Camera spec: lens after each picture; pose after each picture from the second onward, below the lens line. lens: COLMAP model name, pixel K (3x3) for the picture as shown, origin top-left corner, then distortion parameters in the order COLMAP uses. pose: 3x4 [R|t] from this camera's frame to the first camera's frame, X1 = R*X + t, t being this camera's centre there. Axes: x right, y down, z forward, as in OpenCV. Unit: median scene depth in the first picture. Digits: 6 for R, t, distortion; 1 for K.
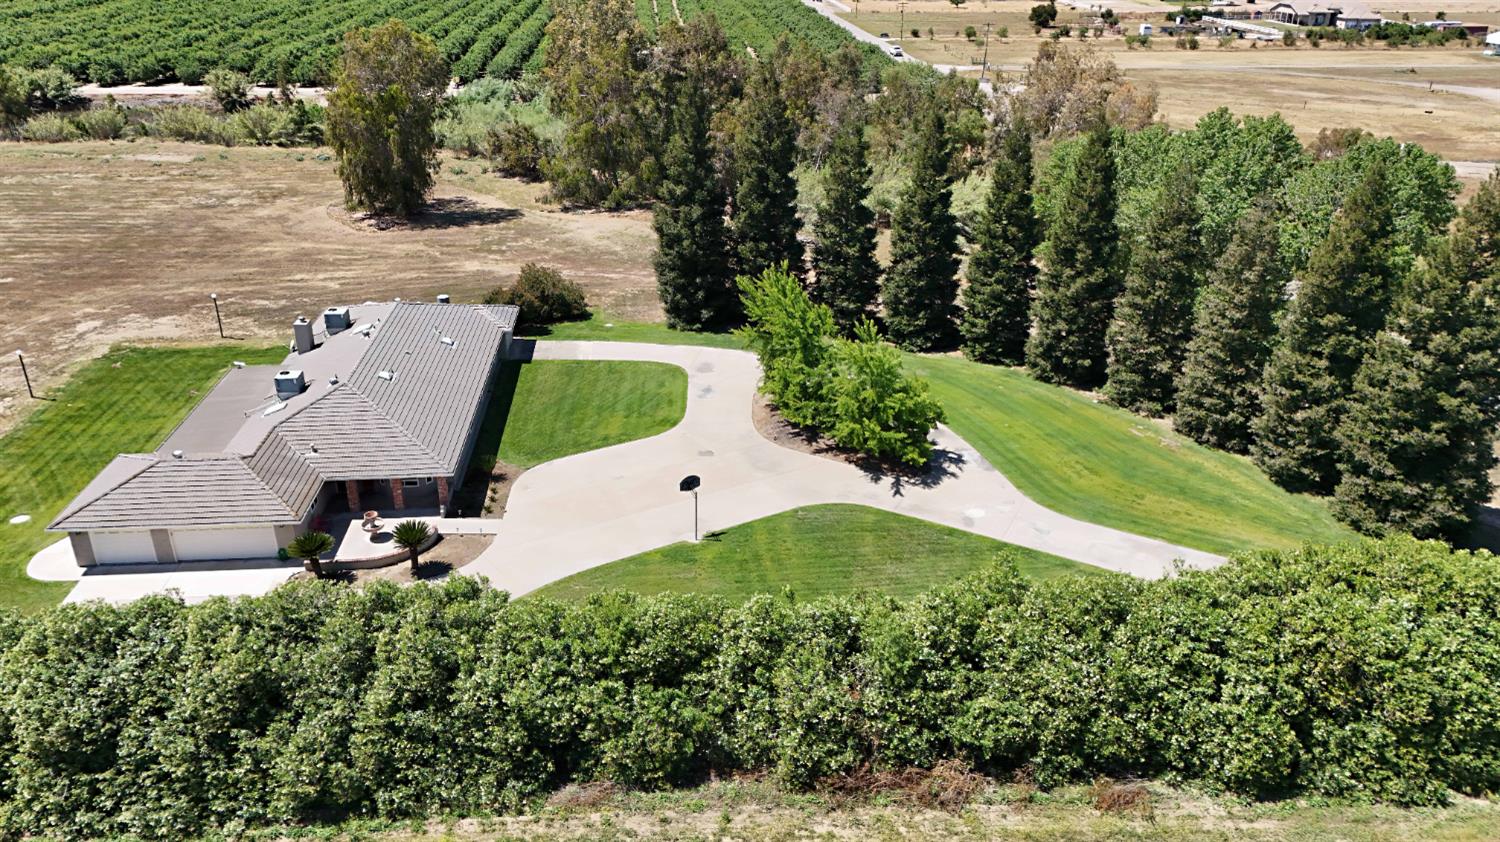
lens RADIAL K [[1093.2, 0, 750.0], [0, 1093.2, 421.0], [0, 0, 1]] dist [0.073182, -0.067294]
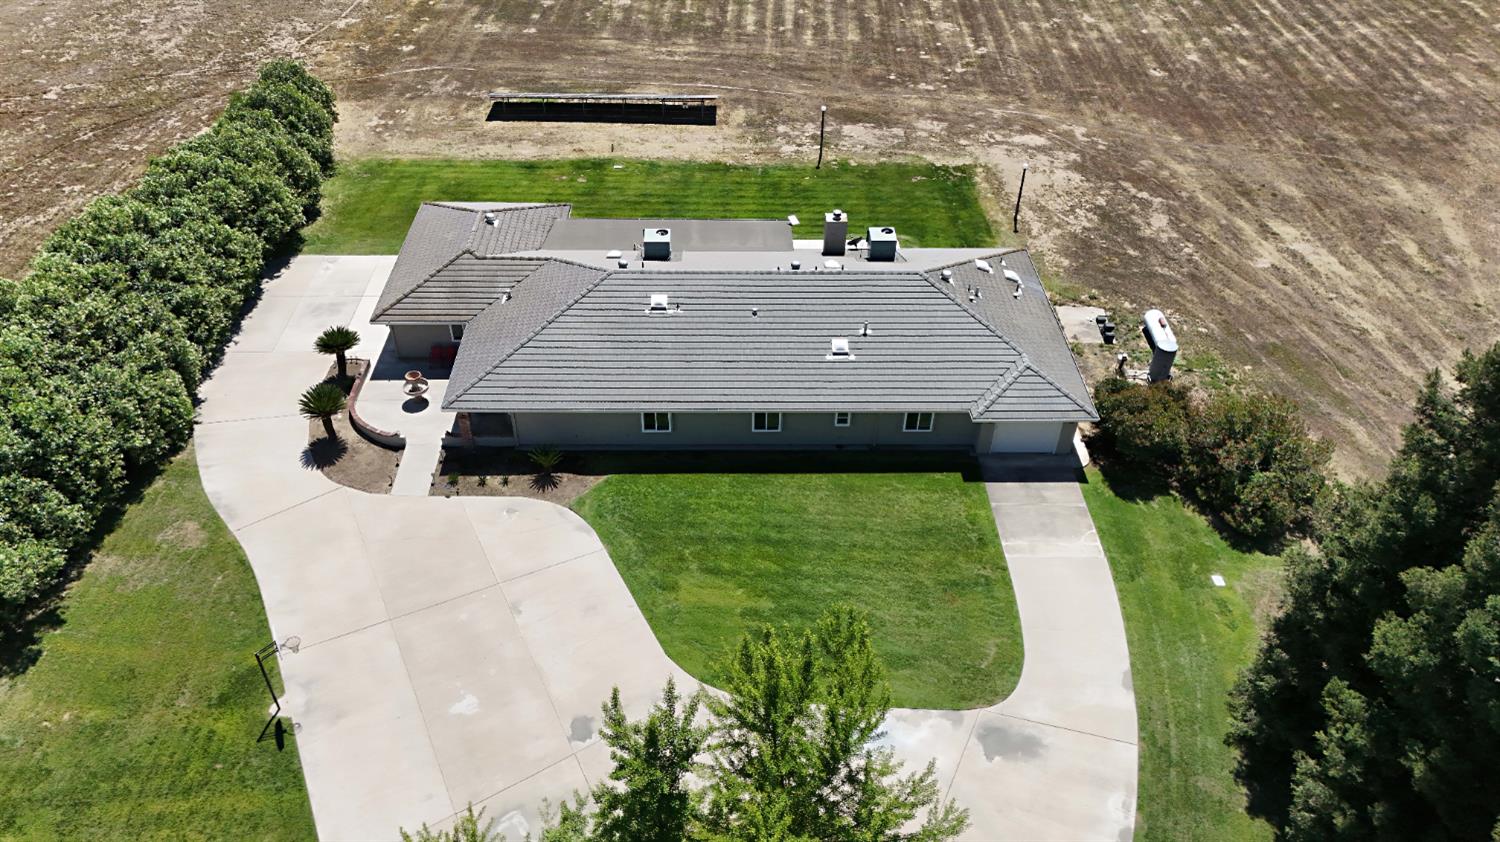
lens RADIAL K [[1093.2, 0, 750.0], [0, 1093.2, 421.0], [0, 0, 1]] dist [0.073182, -0.067294]
pose [[-0.060751, 0.613286, -0.787521, 0.270120], [-0.437907, 0.692620, 0.573162, -0.395161], [0.896965, 0.379681, 0.226485, 0.831639]]
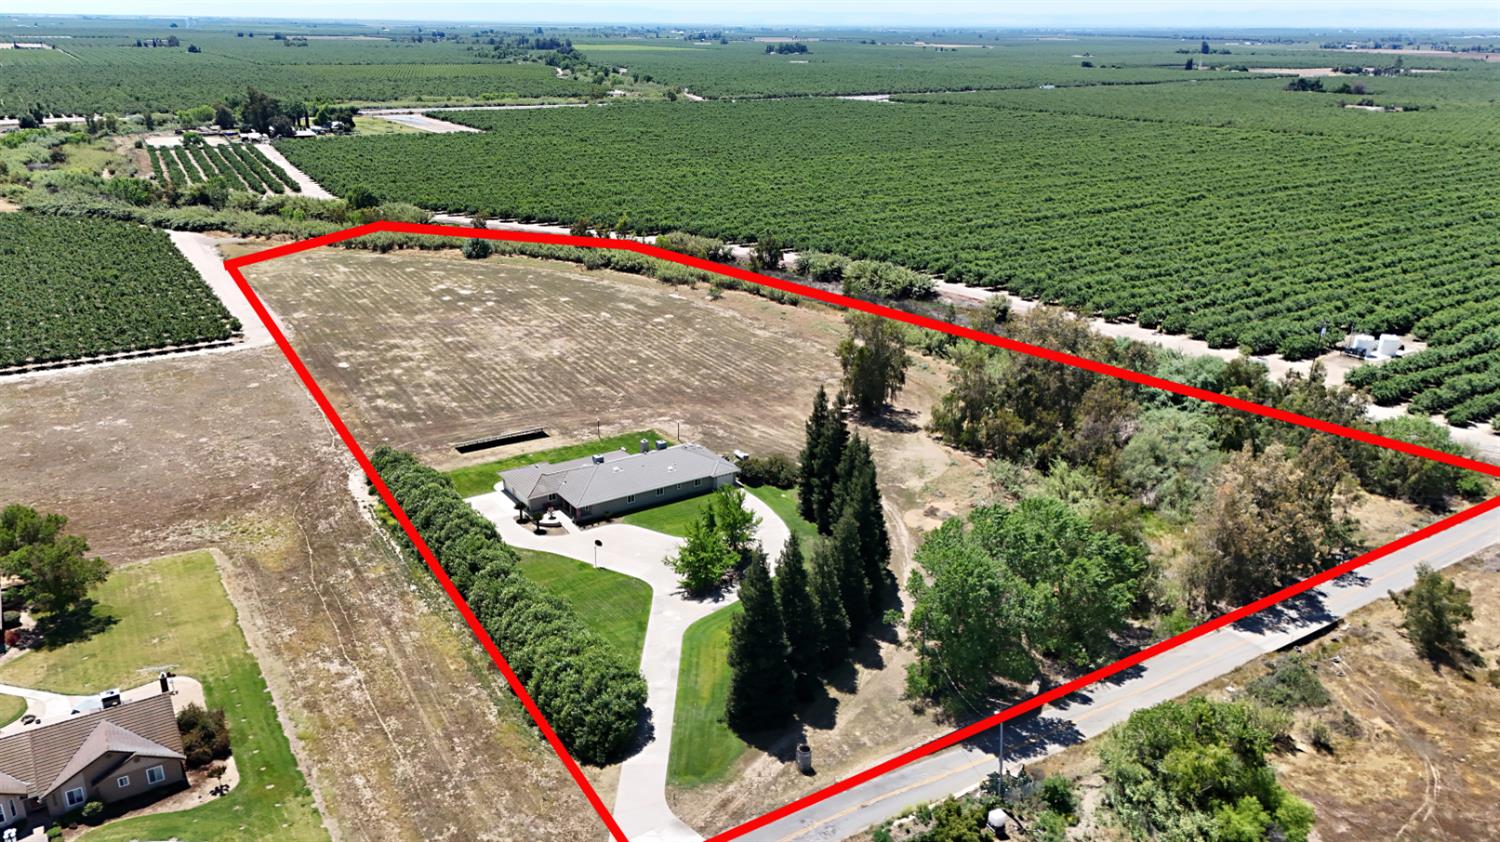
lens RADIAL K [[1093.2, 0, 750.0], [0, 1093.2, 421.0], [0, 0, 1]] dist [0.073182, -0.067294]
pose [[0.480517, 0.289571, -0.827800, 1.656356], [-0.372744, 0.921848, 0.106101, -0.467942], [0.793830, 0.257574, 0.550899, -0.133775]]
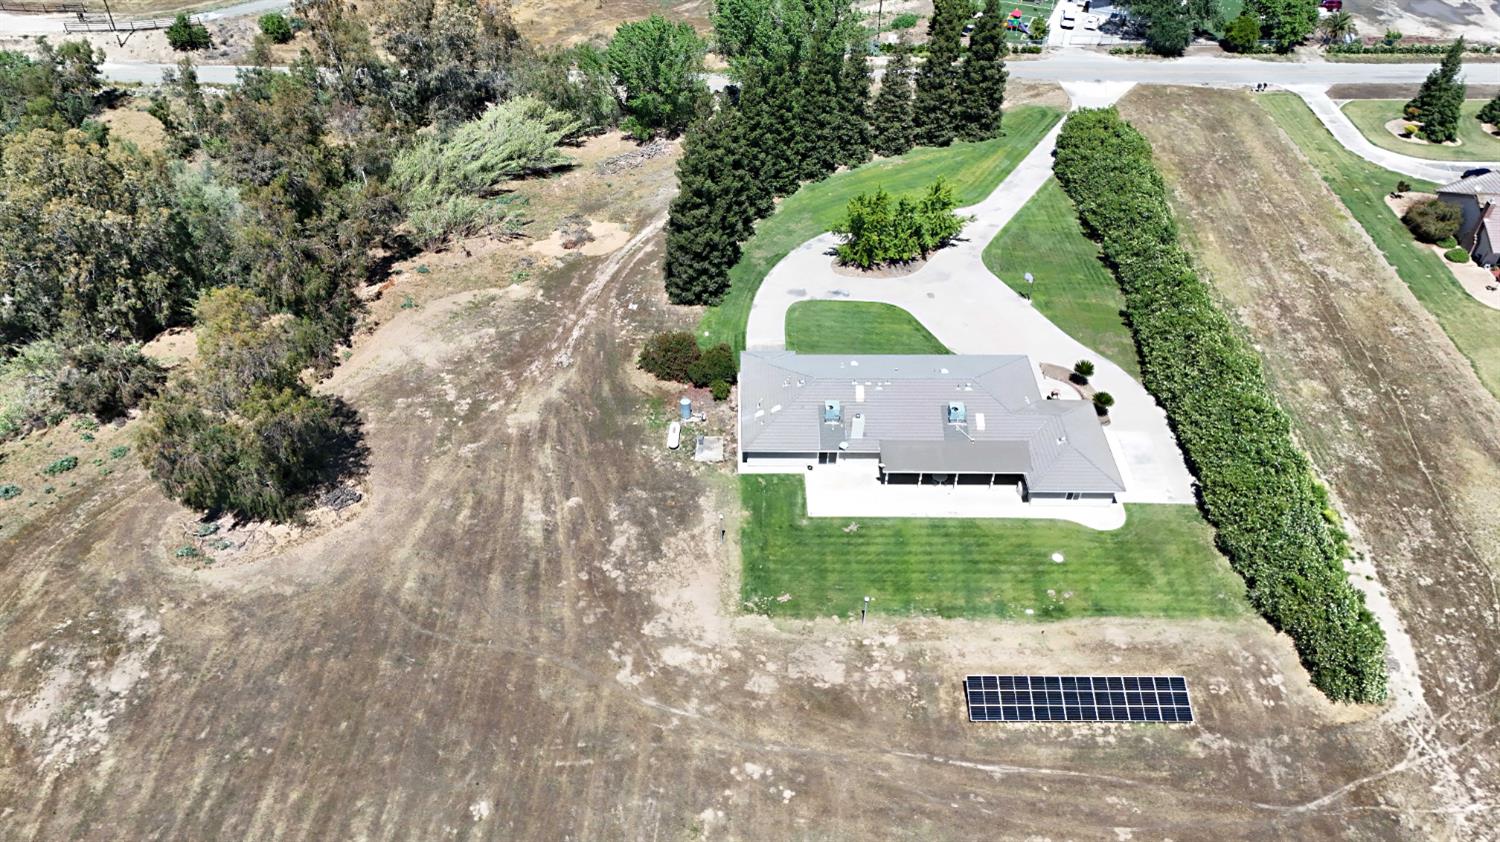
lens RADIAL K [[1093.2, 0, 750.0], [0, 1093.2, 421.0], [0, 0, 1]] dist [0.073182, -0.067294]
pose [[0.071239, -0.667937, 0.740801, -1.385576], [0.409045, 0.696928, 0.589044, -0.908566], [-0.909729, 0.261058, 0.322865, 0.699240]]
